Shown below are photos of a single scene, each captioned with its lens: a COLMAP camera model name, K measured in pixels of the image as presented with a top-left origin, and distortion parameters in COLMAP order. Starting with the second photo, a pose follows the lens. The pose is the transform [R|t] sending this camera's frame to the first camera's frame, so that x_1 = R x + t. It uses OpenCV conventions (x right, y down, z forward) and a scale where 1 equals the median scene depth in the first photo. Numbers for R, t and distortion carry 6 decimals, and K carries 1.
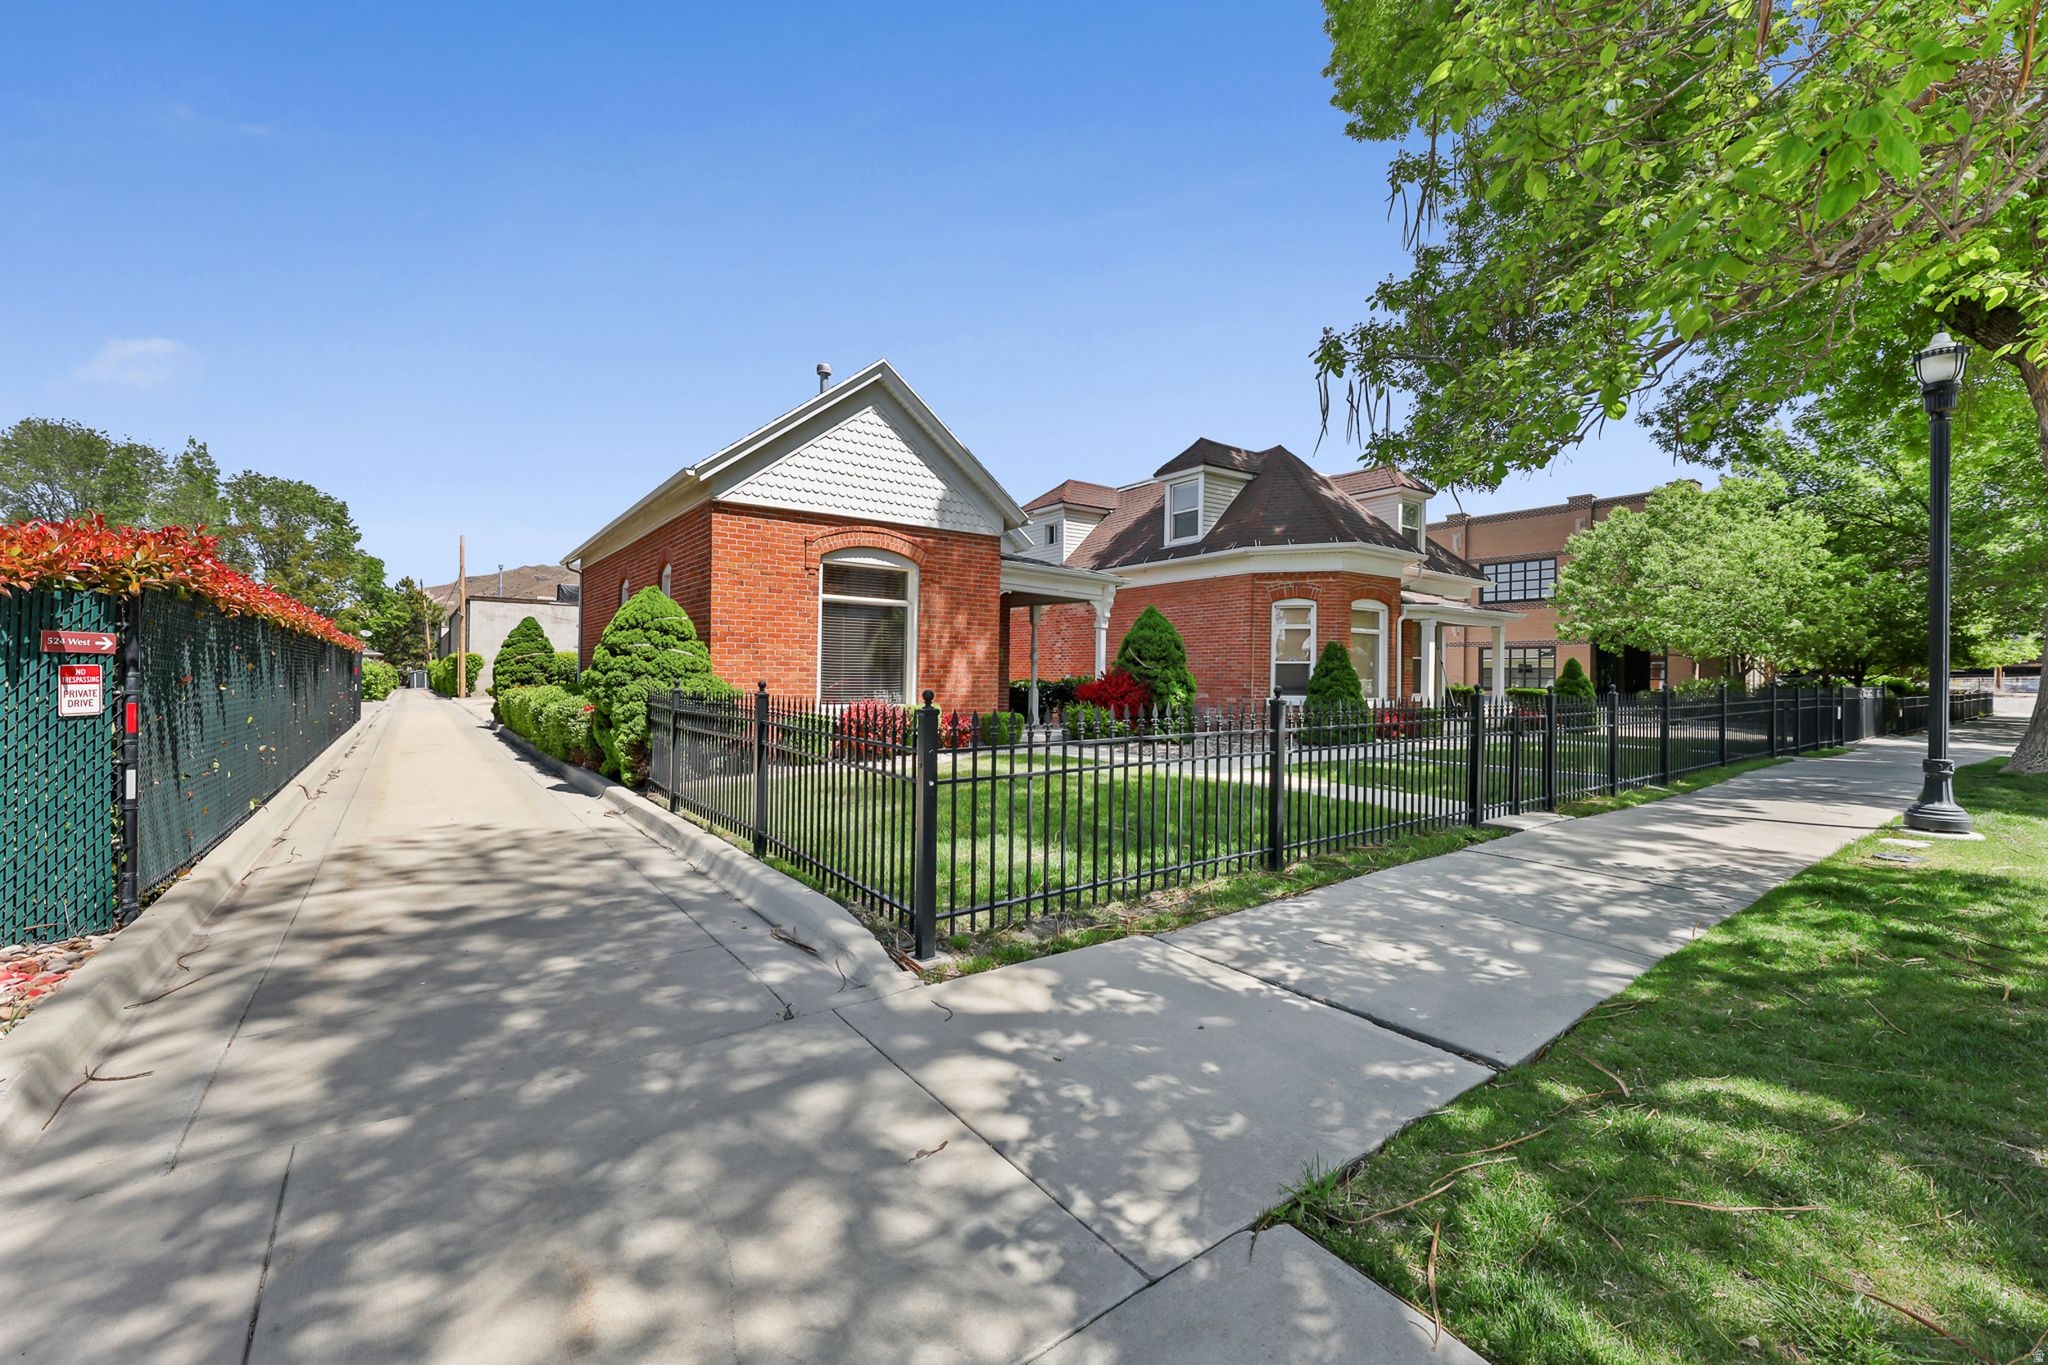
lens RADIAL K [[824.6, 0, 1024.0], [0, 824.6, 682.5], [0, 0, 1]] dist [0.000364, 0.000048]
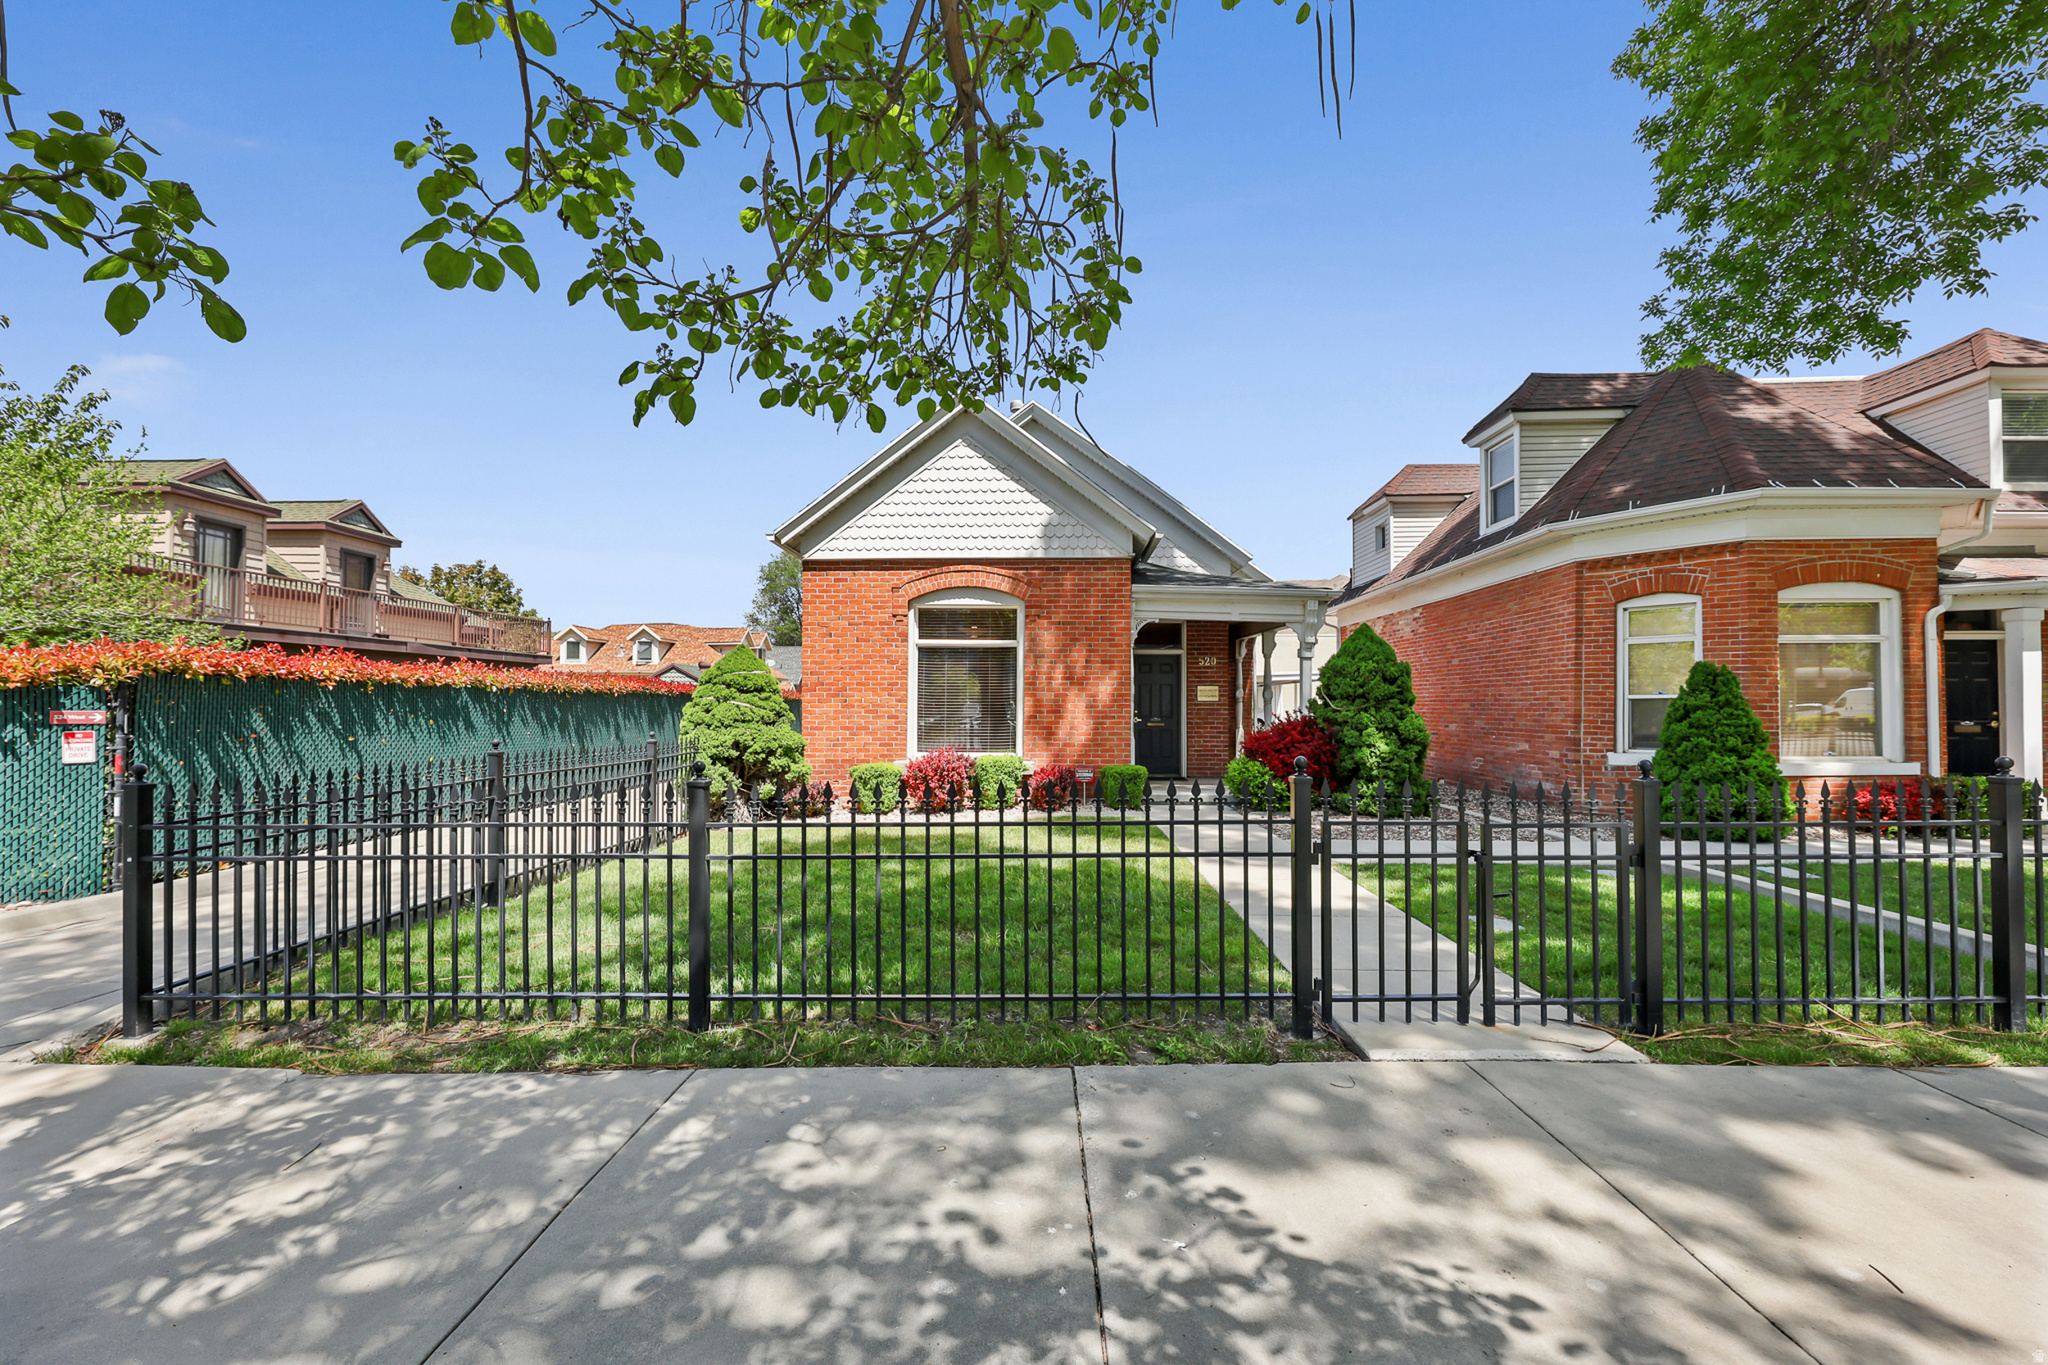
lens RADIAL K [[832.1, 0, 1021.3], [0, 832.1, 694.0], [0, 0, 1]] dist [-0.001390, -0.000452]
pose [[0.791445, -0.019671, -0.610924, 0.409867], [0.003452, 0.999610, -0.027714, -0.013252], [0.611231, 0.019825, 0.791204, 0.263044]]
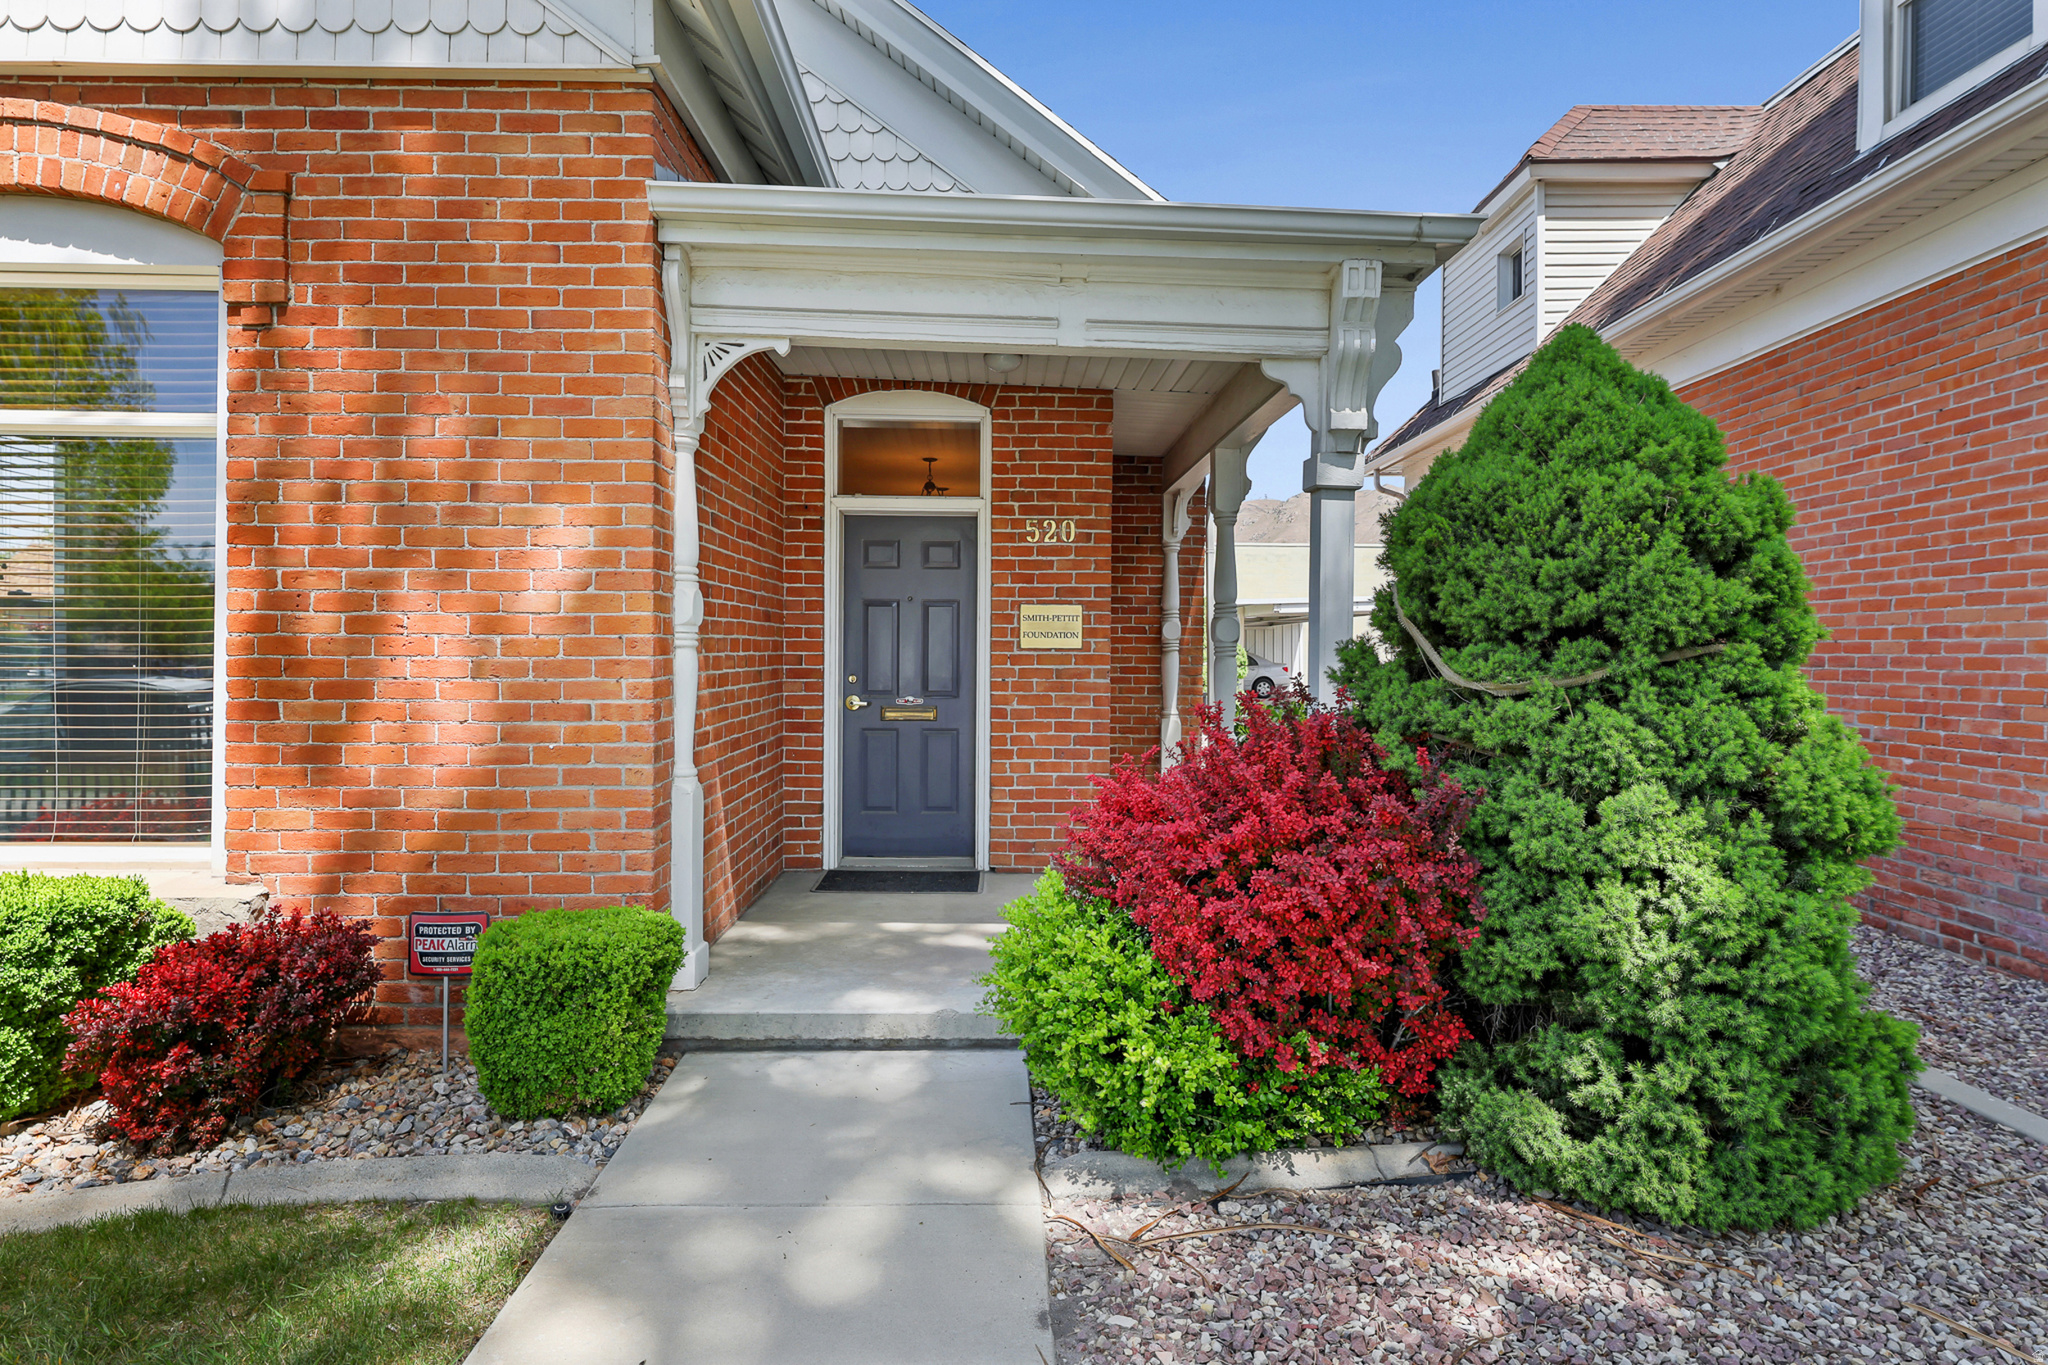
lens RADIAL K [[1106.8, 0, 1013.9], [0, 1106.8, 665.3], [0, 0, 1]] dist [0.002813, 0.000418]
pose [[0.816121, -0.003226, -0.577873, 0.218106], [0.001456, 0.999993, -0.003526, -0.023930], [0.577880, 0.002036, 0.816119, 0.835756]]
